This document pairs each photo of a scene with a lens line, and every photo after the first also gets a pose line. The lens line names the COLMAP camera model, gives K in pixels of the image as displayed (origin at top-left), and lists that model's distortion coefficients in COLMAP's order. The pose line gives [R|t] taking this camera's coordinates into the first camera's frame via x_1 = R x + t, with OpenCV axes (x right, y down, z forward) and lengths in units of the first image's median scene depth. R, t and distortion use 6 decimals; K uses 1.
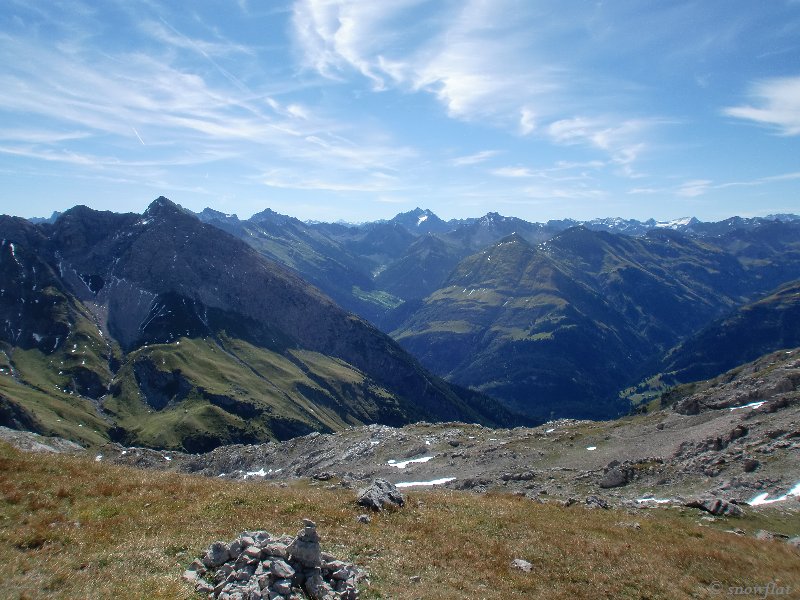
lens RADIAL K [[604.2, 0, 400.0], [0, 604.2, 300.0], [0, 0, 1]] dist [-0.056502, 0.128094]
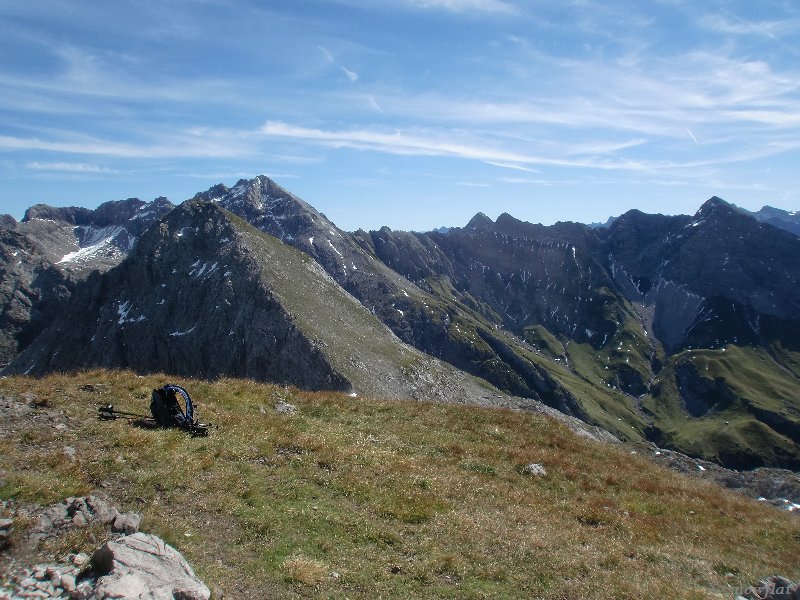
lens RADIAL K [[604.2, 0, 400.0], [0, 604.2, 300.0], [0, 0, 1]] dist [-0.056502, 0.128094]
pose [[0.800761, 0.045500, -0.597253, -0.220972], [-0.045078, 0.998861, 0.015657, 0.001012], [0.597285, 0.014385, 0.801900, -0.072651]]
